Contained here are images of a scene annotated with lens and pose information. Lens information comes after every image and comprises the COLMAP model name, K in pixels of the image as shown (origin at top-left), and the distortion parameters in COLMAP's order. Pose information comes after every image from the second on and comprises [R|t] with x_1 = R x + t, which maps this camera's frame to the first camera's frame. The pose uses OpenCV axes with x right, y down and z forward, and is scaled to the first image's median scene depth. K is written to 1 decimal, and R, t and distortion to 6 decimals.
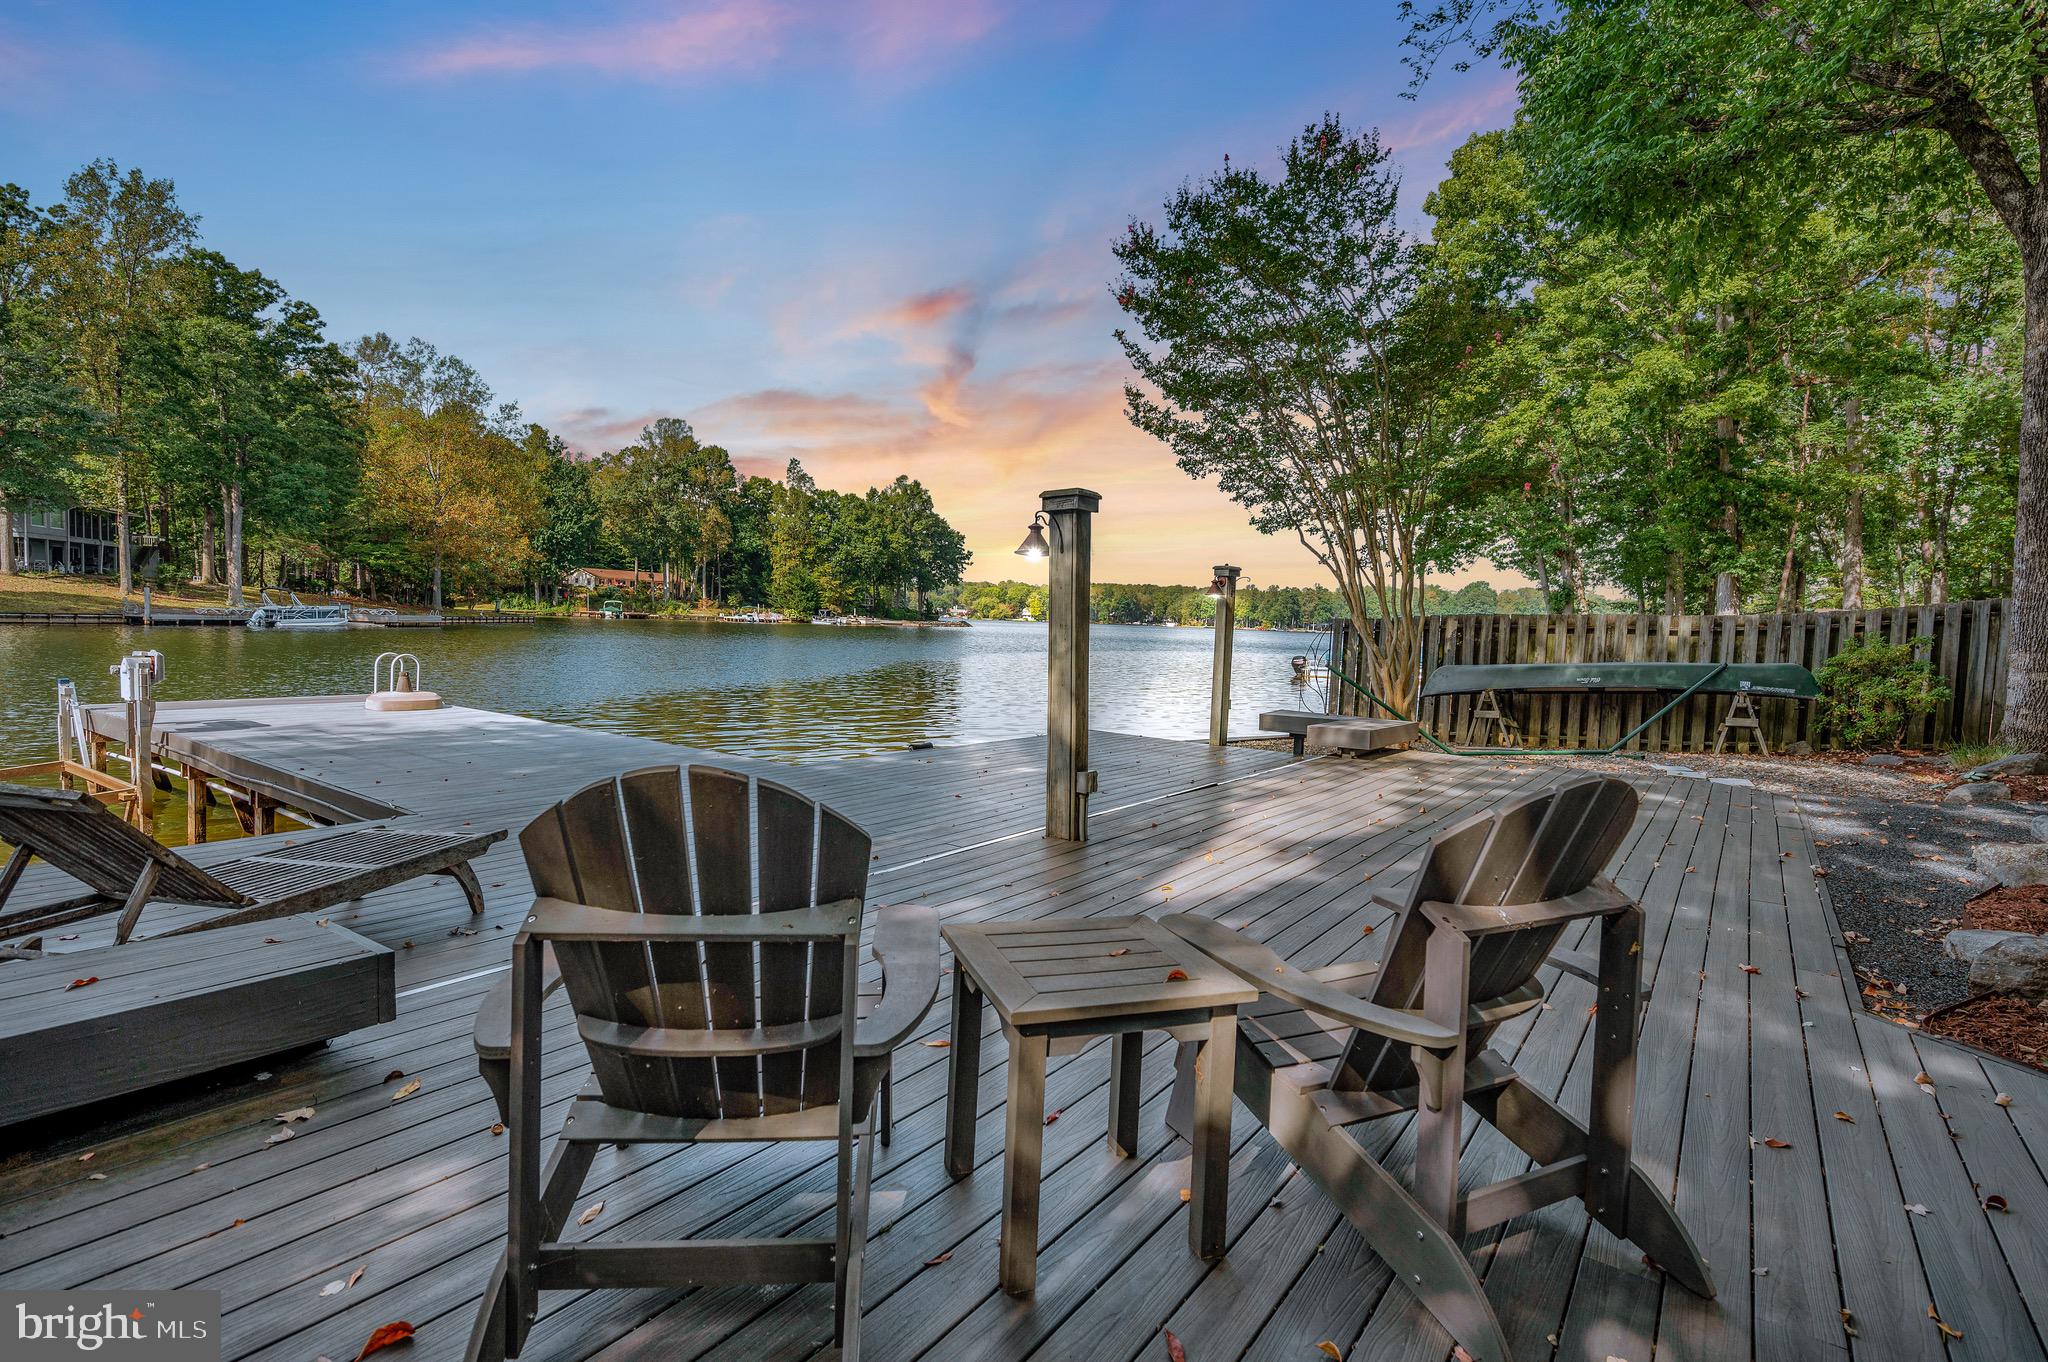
lens RADIAL K [[987.8, 0, 1022.3], [0, 987.8, 675.9], [0, 0, 1]] dist [-0.003984, 0.001465]
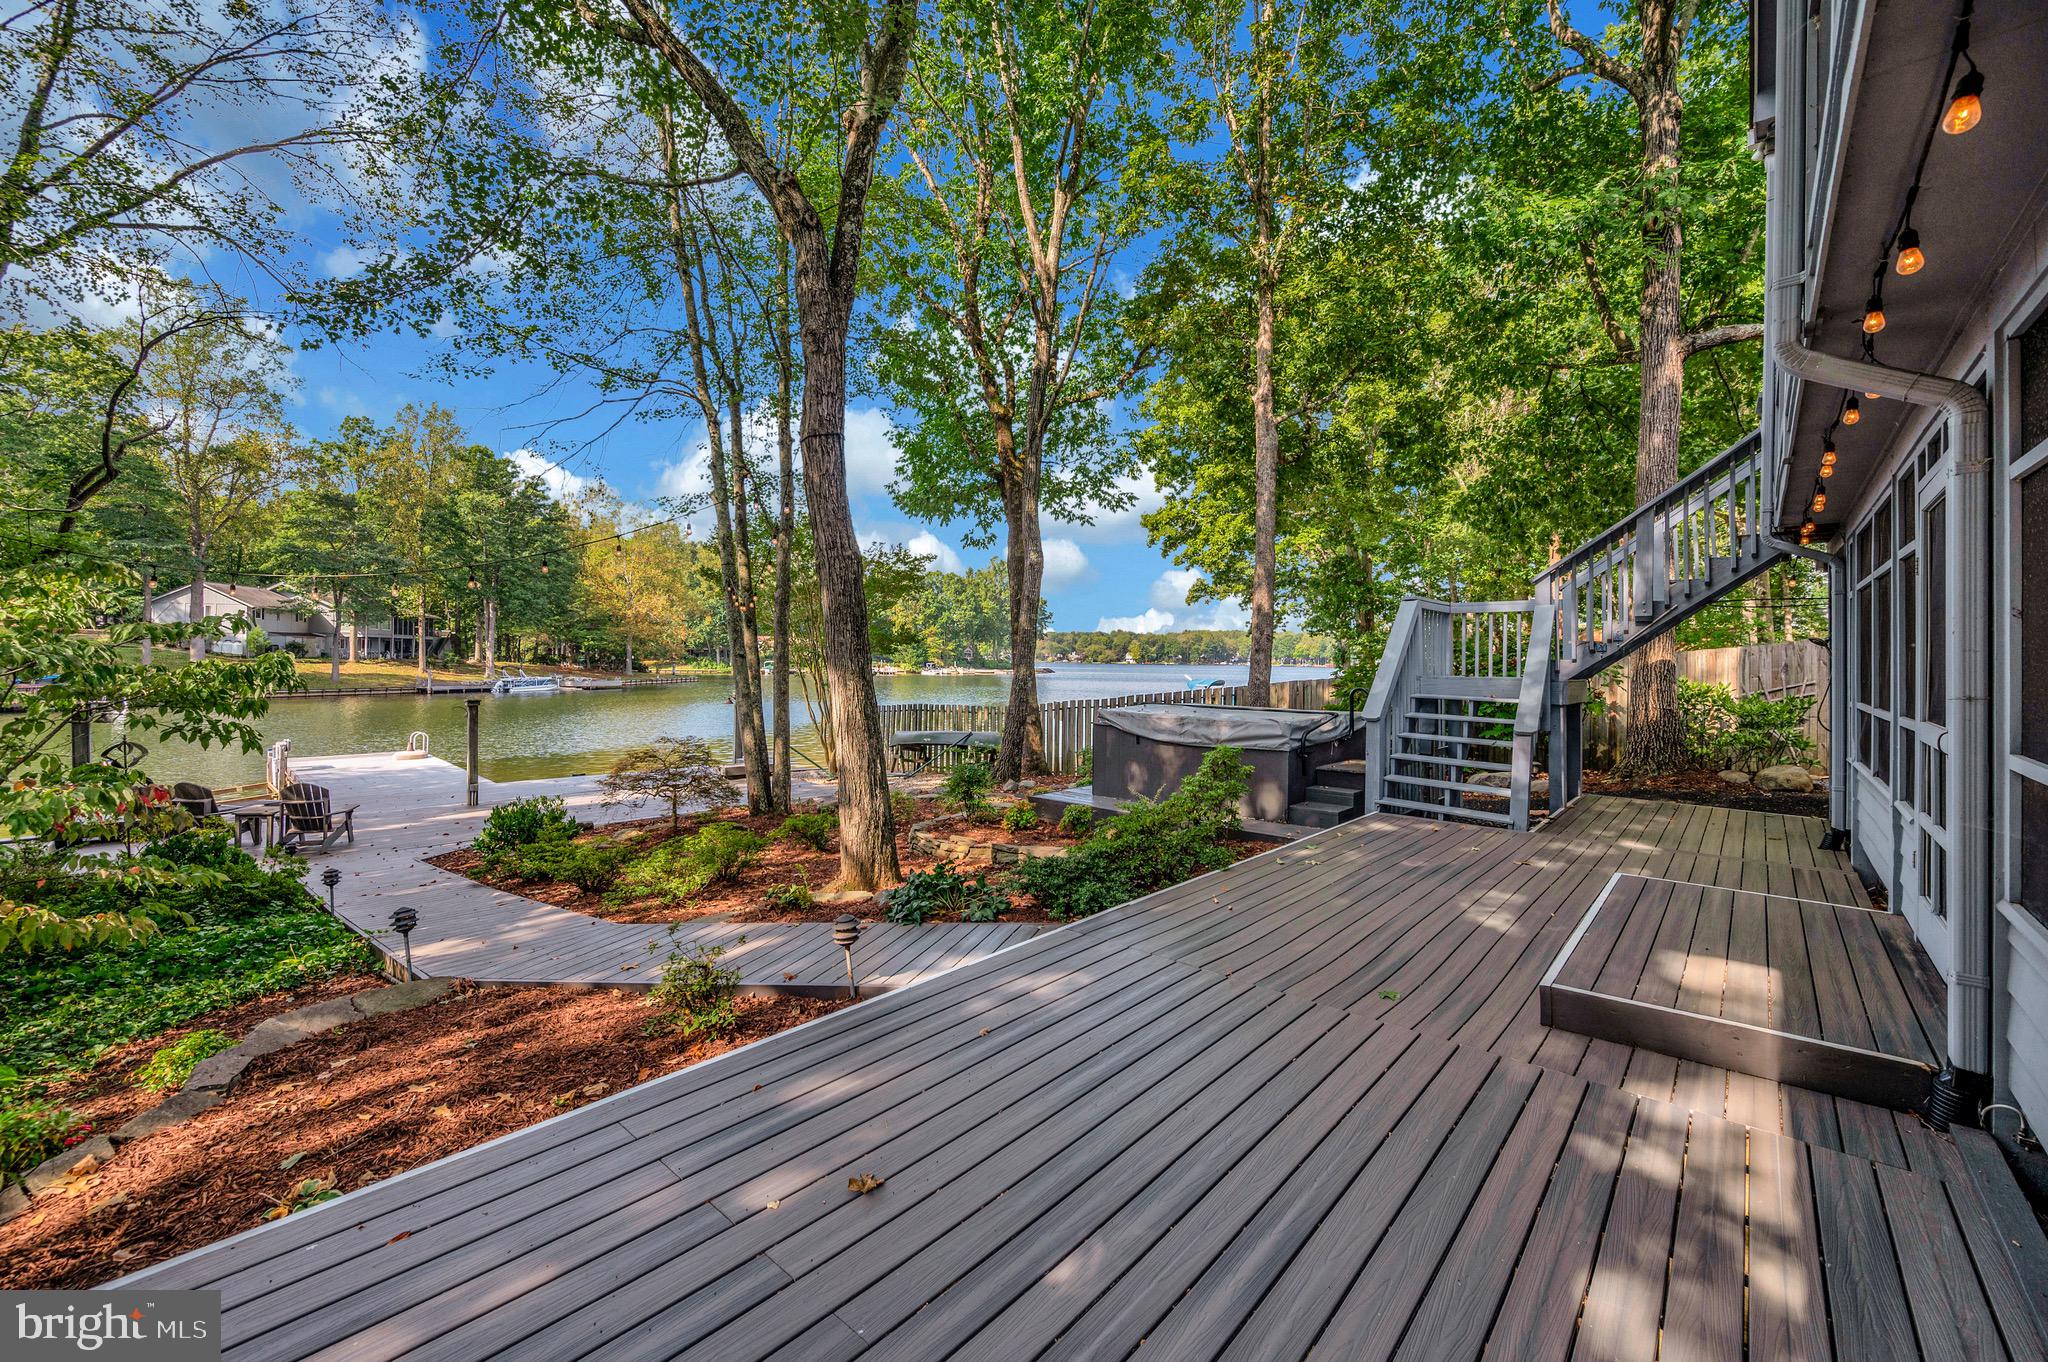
lens RADIAL K [[834.2, 0, 1021.5], [0, 834.2, 653.8], [0, 0, 1]] dist [0.014328, -0.000207]
pose [[0.988558, -0.023391, -0.149014, 0.096229], [0.013473, 0.997647, -0.067222, -0.005262], [0.150236, 0.064446, 0.986547, -0.070247]]
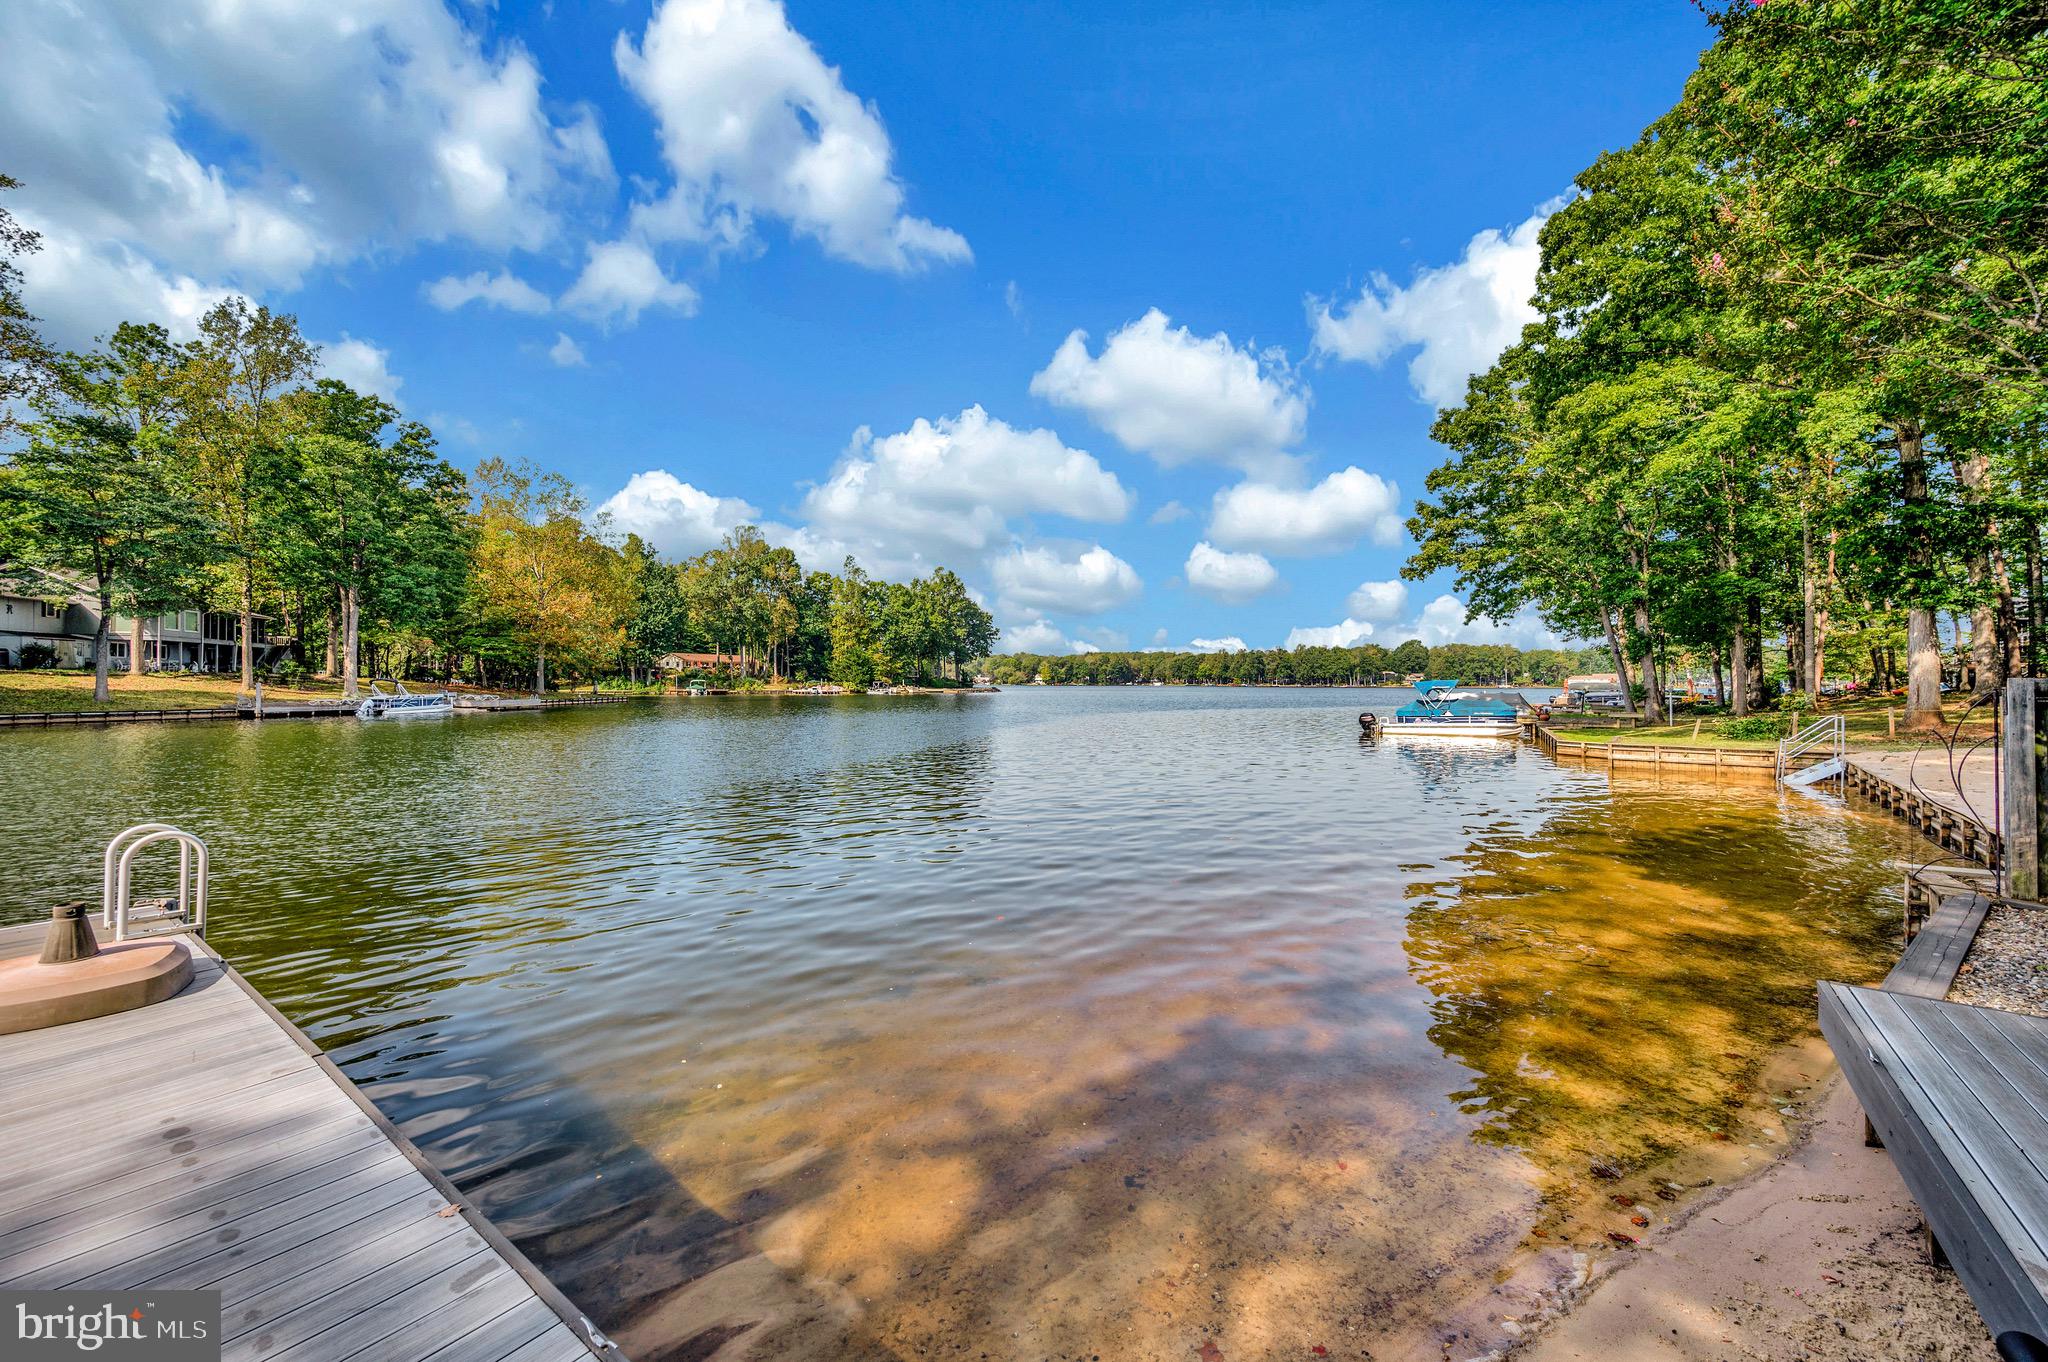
lens RADIAL K [[804.5, 0, 1023.4], [0, 804.5, 677.1], [0, 0, 1]] dist [0.001426, -0.001180]
pose [[0.999384, -0.033648, -0.009980, -0.021618], [0.032920, 0.997290, -0.065801, -0.004581], [0.012167, 0.065432, 0.997783, 0.058434]]
